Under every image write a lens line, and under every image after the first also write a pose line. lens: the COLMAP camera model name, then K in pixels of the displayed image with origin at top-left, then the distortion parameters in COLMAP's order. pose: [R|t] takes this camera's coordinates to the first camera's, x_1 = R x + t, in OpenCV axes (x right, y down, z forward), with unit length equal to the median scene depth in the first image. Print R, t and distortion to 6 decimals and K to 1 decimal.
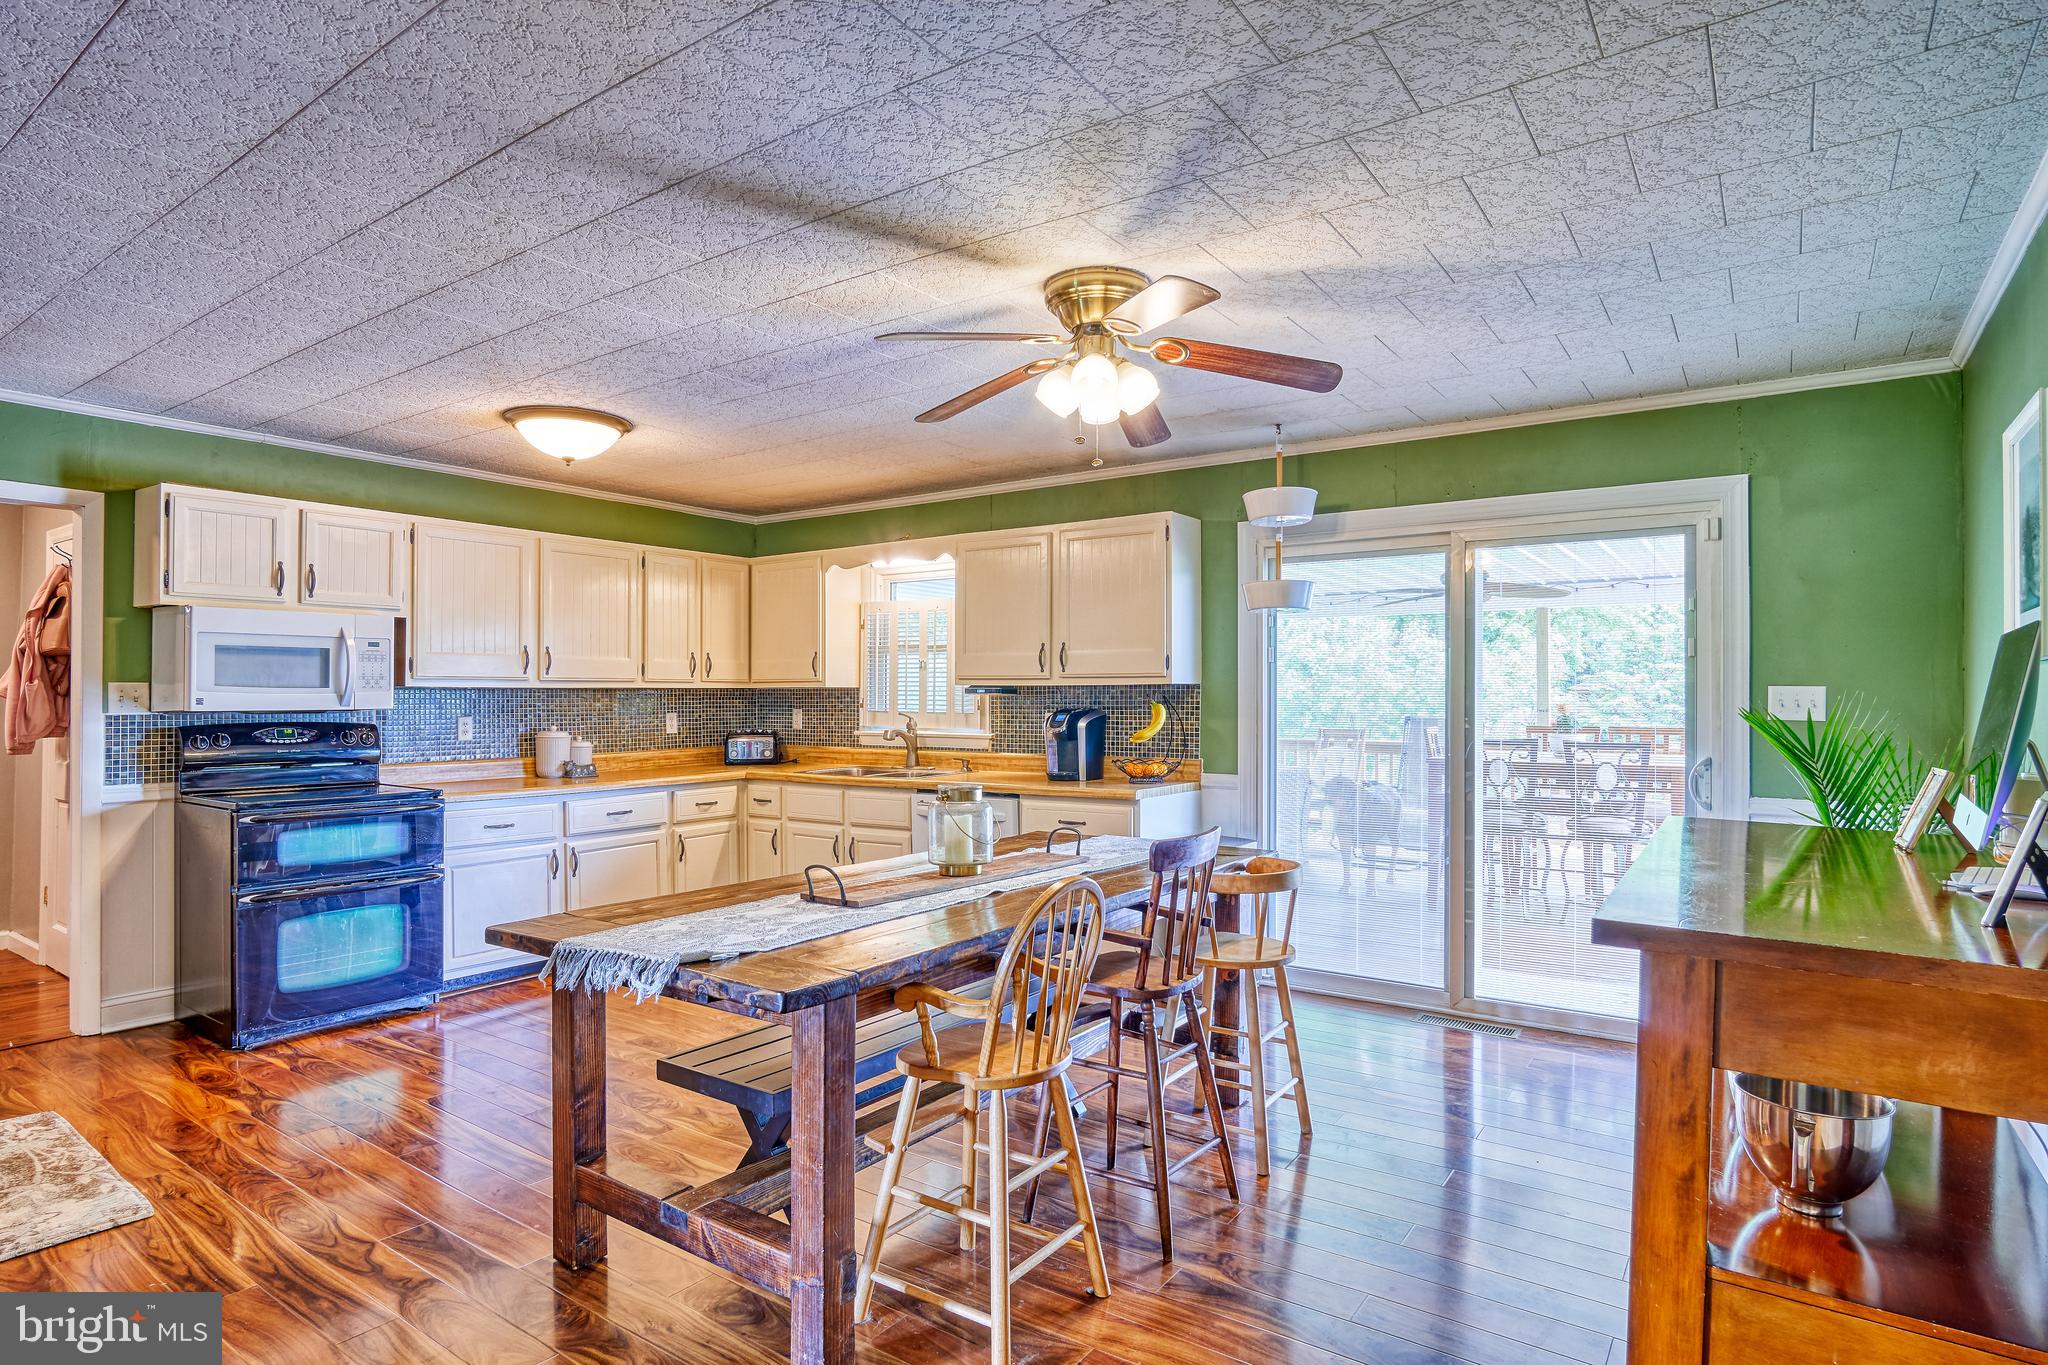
lens RADIAL K [[1111.2, 0, 1021.3], [0, 1111.2, 684.4], [0, 0, 1]] dist [-0.048682, 0.001444]
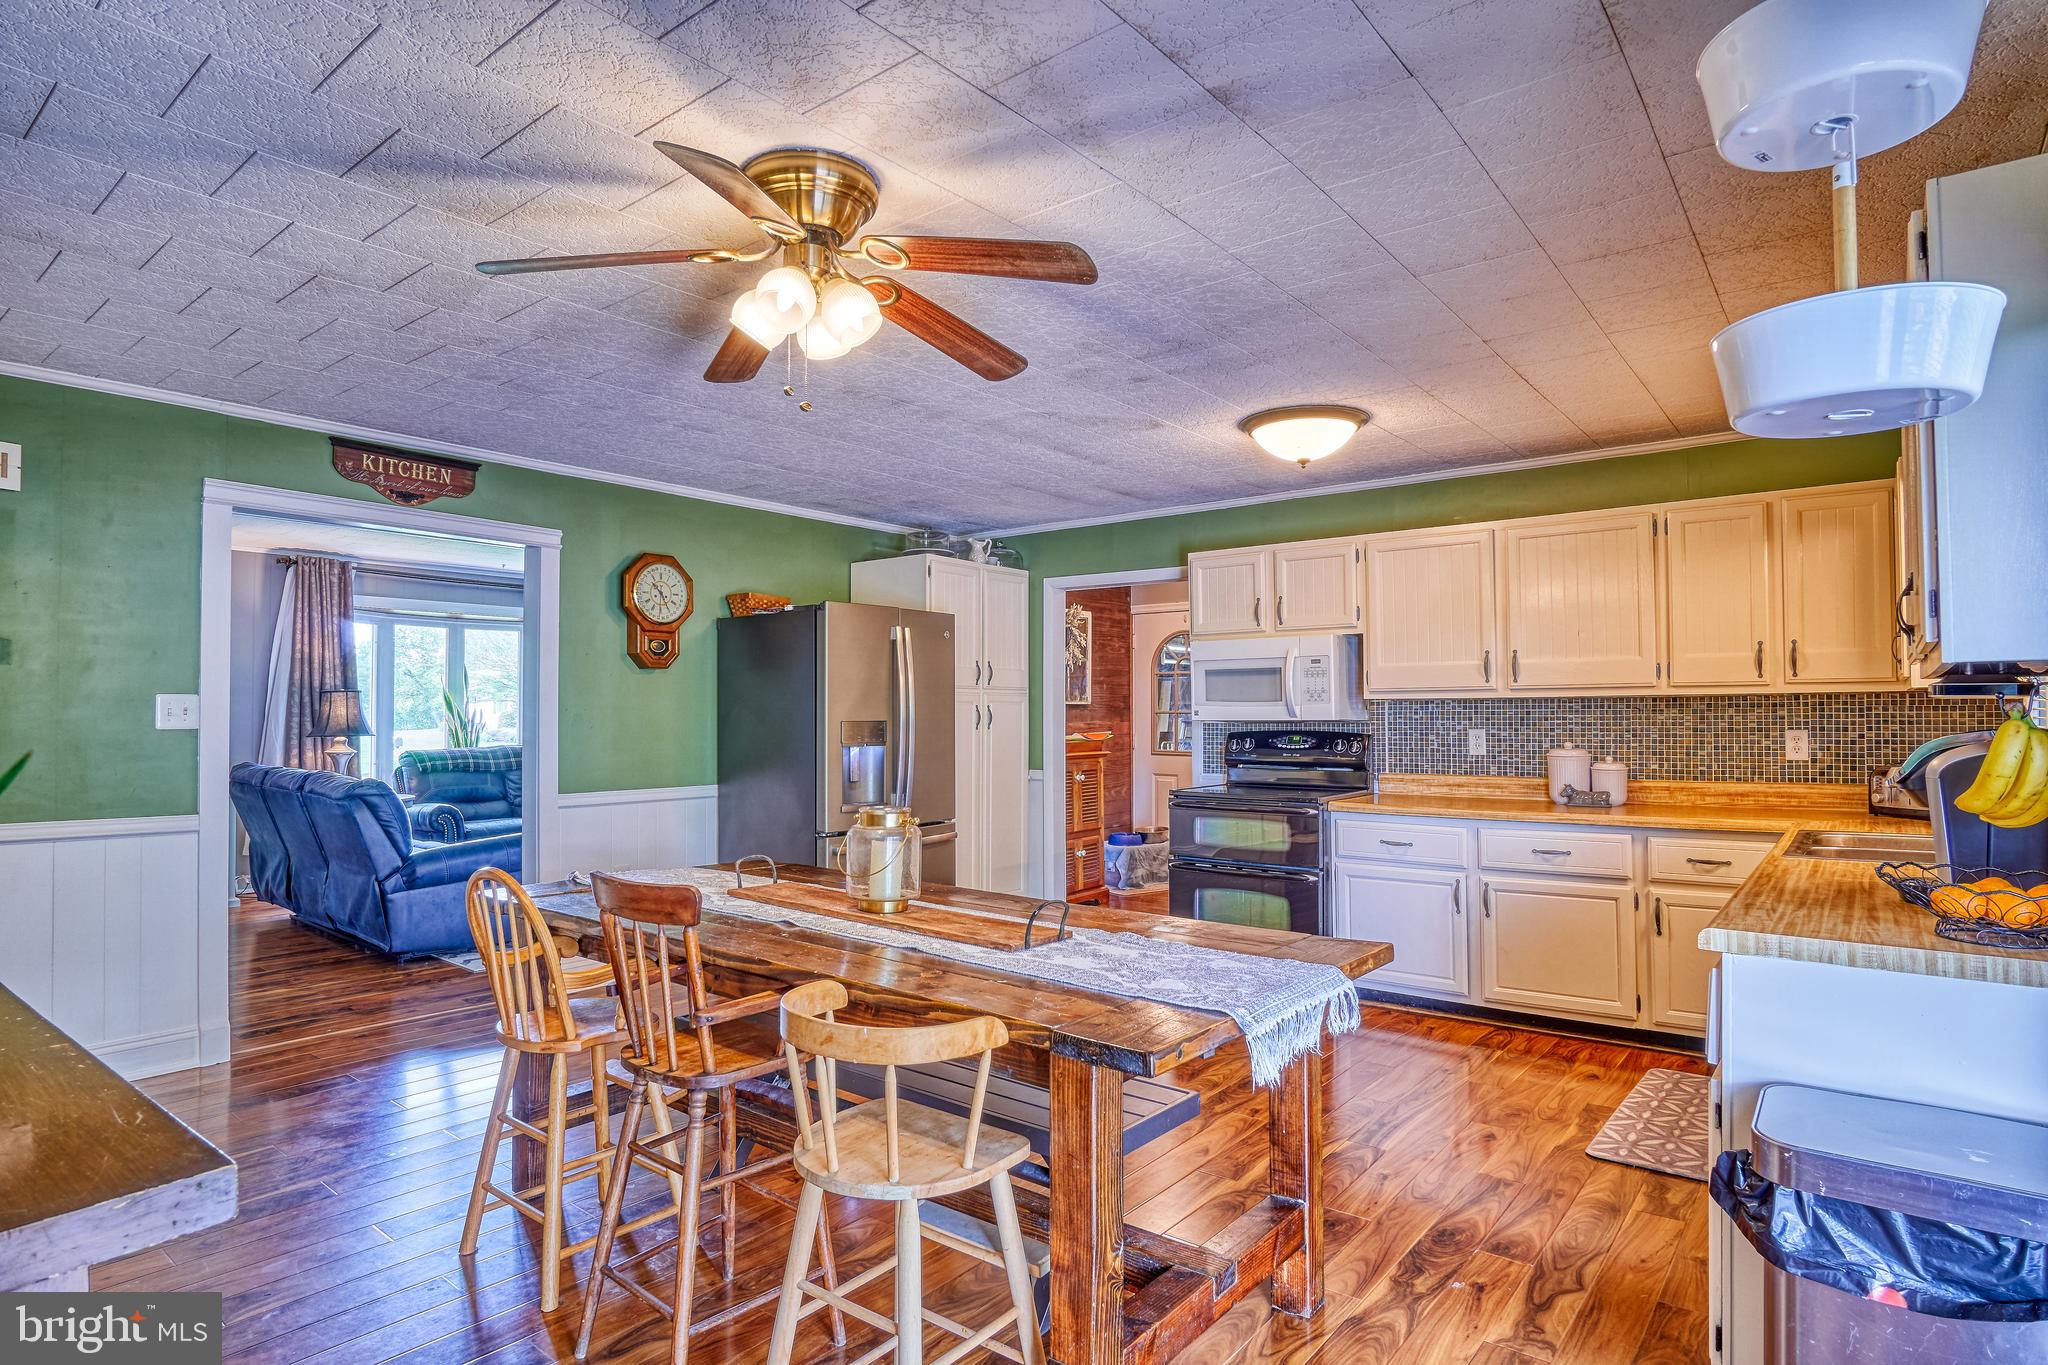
lens RADIAL K [[1111.2, 0, 1004.7], [0, 1111.2, 683.2], [0, 0, 1]] dist [-0.048682, 0.001444]
pose [[-0.068436, -0.022227, -0.997408, 0.459139], [0.016651, 0.999587, -0.023418, 0.005230], [0.997517, -0.018210, -0.068037, 0.659620]]
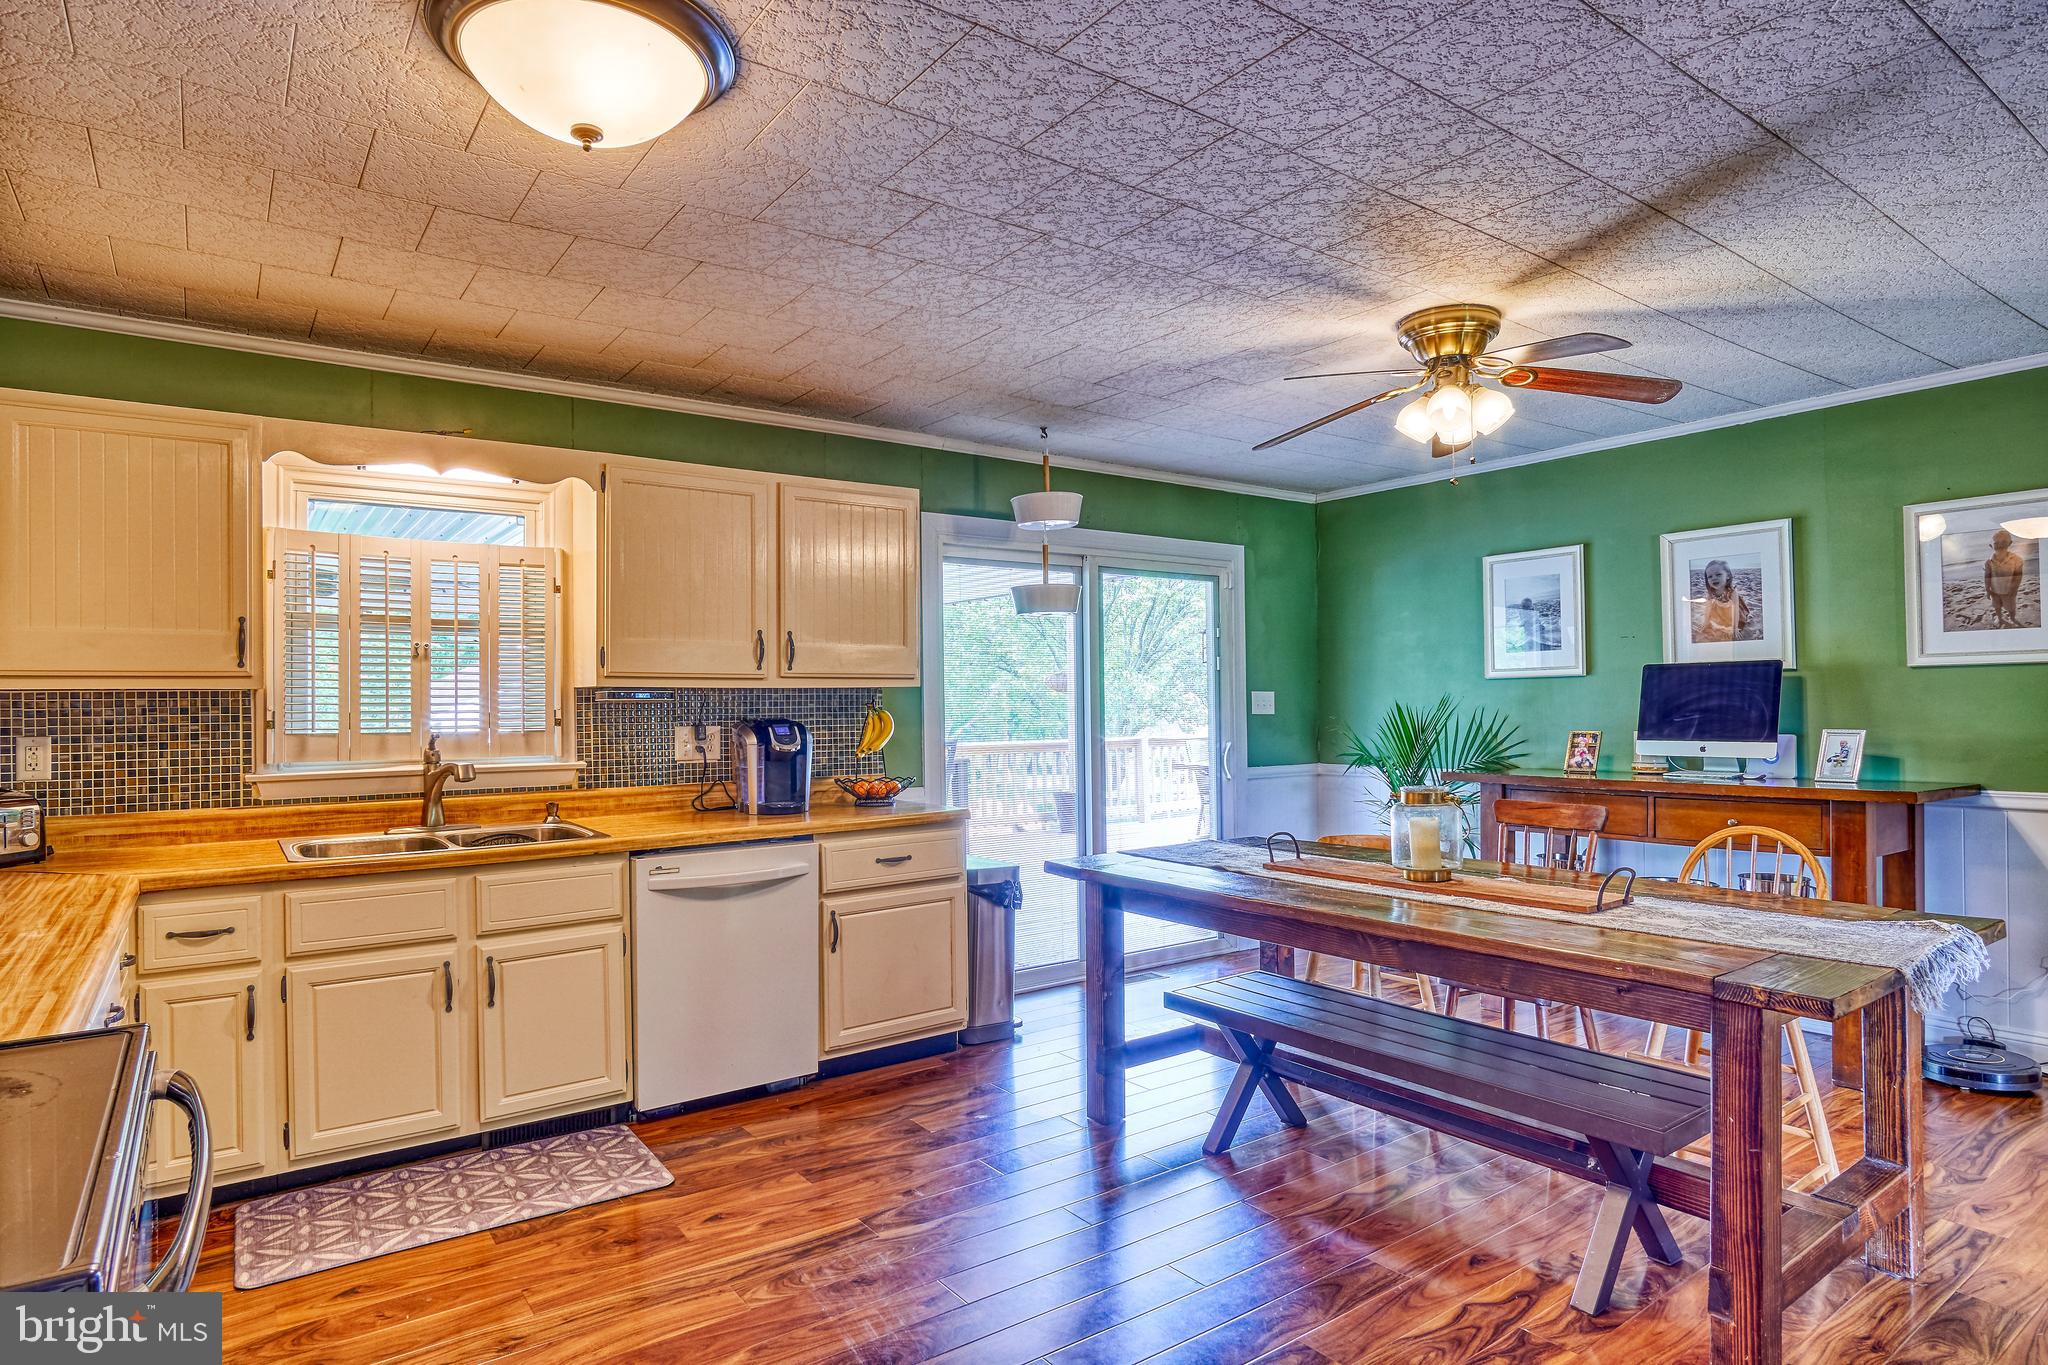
lens RADIAL K [[1111.2, 0, 1044.2], [0, 1111.2, 687.2], [0, 0, 1]] dist [-0.048682, 0.001444]
pose [[0.307212, 0.010671, 0.951581, -0.606466], [0.002304, 0.999926, -0.011957, 0.009645], [-0.951638, 0.005866, 0.307164, 0.582903]]
